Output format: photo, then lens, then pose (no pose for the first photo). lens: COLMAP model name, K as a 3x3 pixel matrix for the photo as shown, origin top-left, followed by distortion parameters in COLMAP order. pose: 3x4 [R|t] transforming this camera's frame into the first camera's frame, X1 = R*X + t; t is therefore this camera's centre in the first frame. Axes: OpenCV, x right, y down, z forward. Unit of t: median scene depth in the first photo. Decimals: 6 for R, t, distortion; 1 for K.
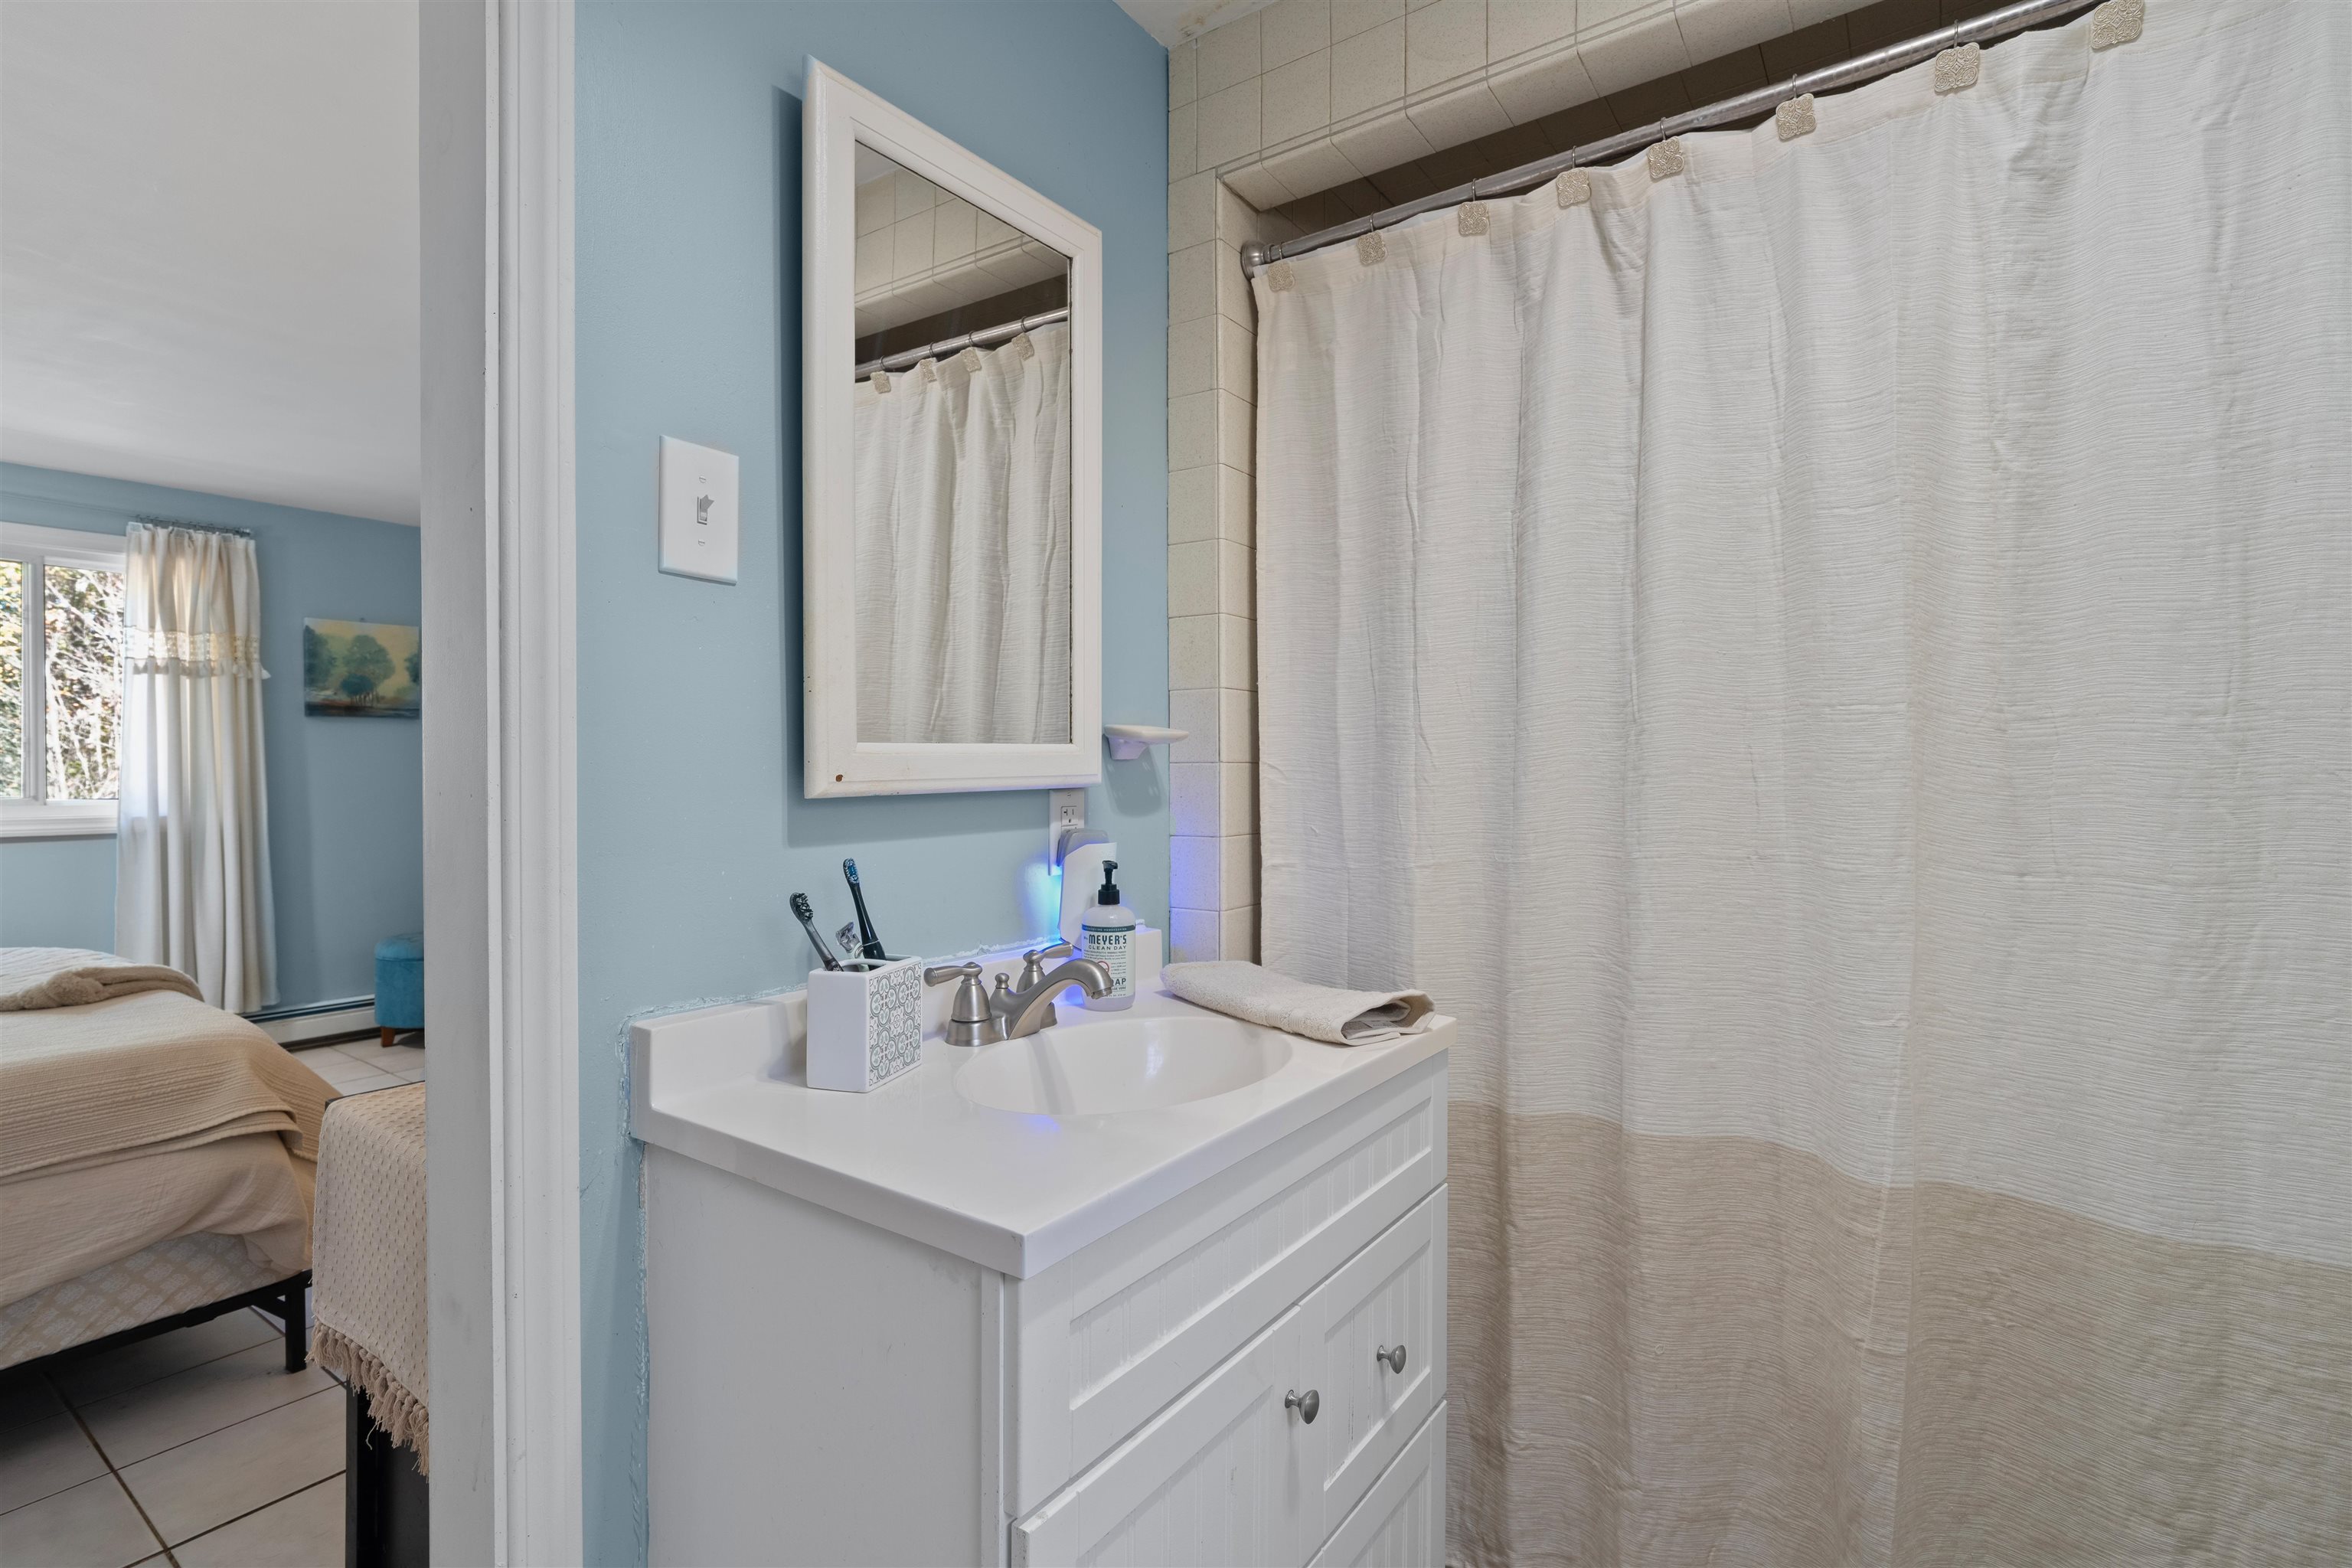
lens RADIAL K [[1097.1, 0, 1181.4], [0, 1097.1, 774.9], [0, 0, 1]] dist [-0.000166, 0.001272]
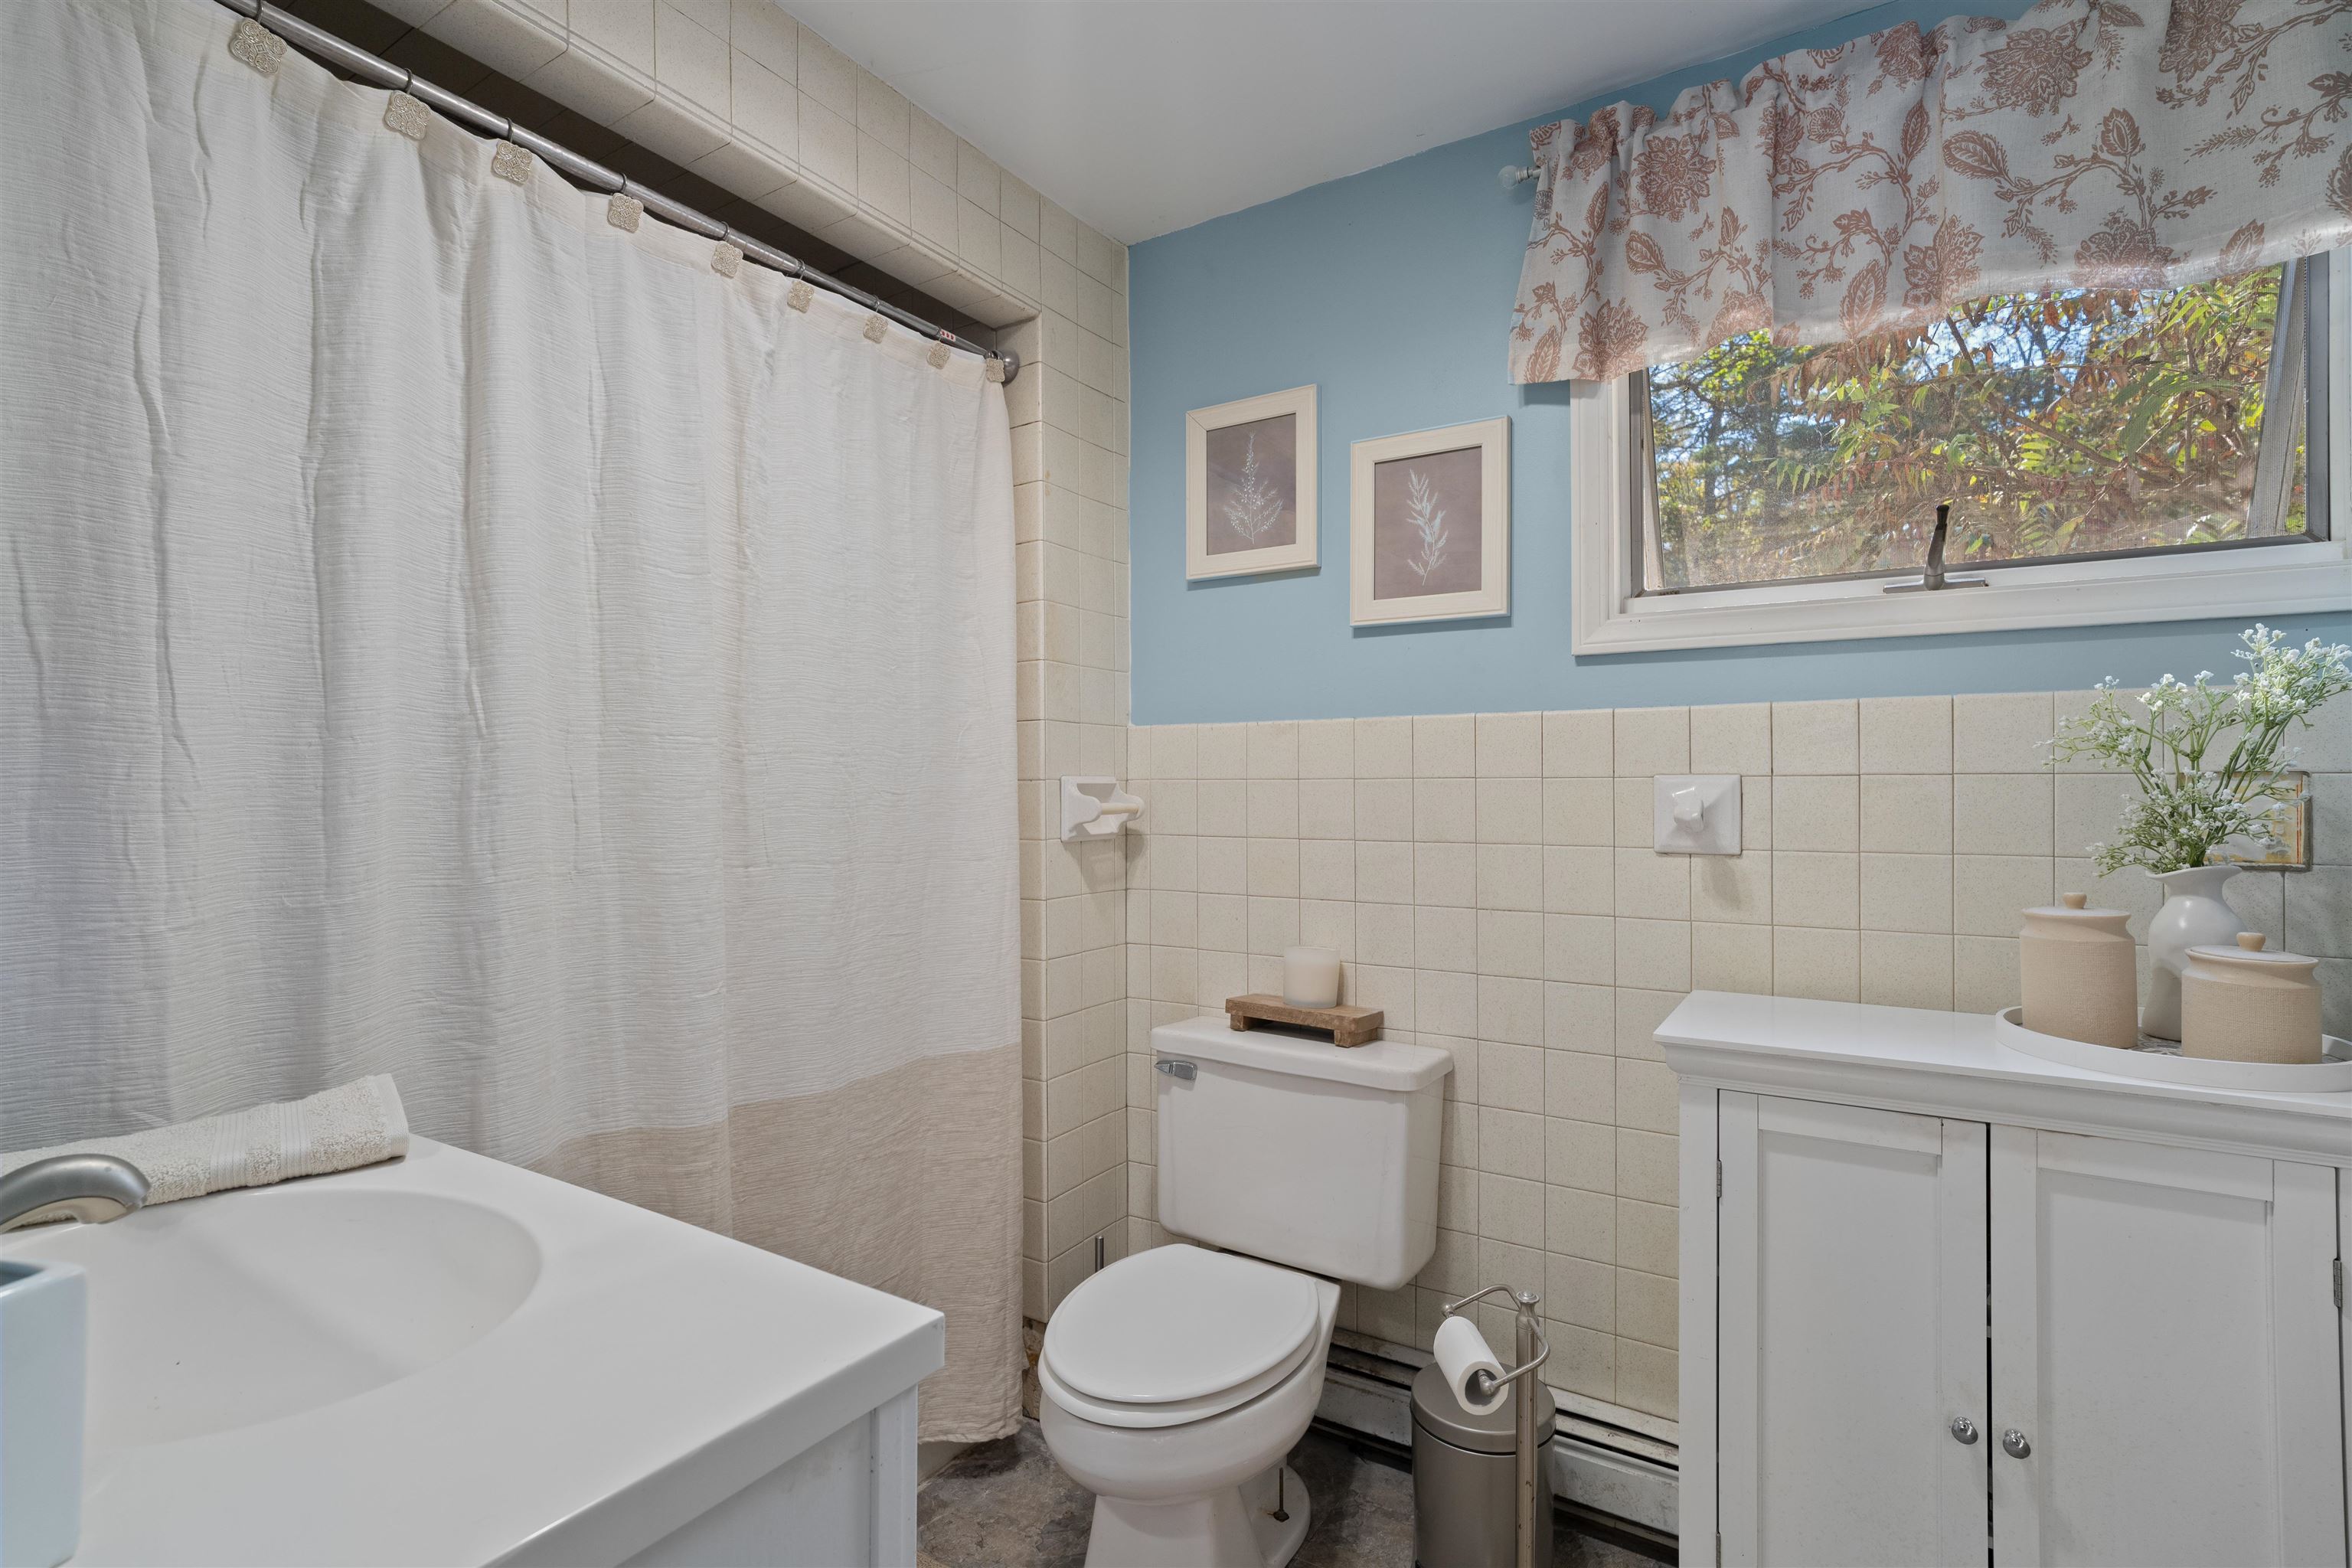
lens RADIAL K [[1097.1, 0, 1181.4], [0, 1097.1, 774.9], [0, 0, 1]] dist [-0.000166, 0.001272]
pose [[-0.037273, 0.017463, 0.999153, -0.545569], [0.002137, 0.999846, -0.017396, 0.001004], [-0.999303, 0.001487, -0.037304, 0.442234]]
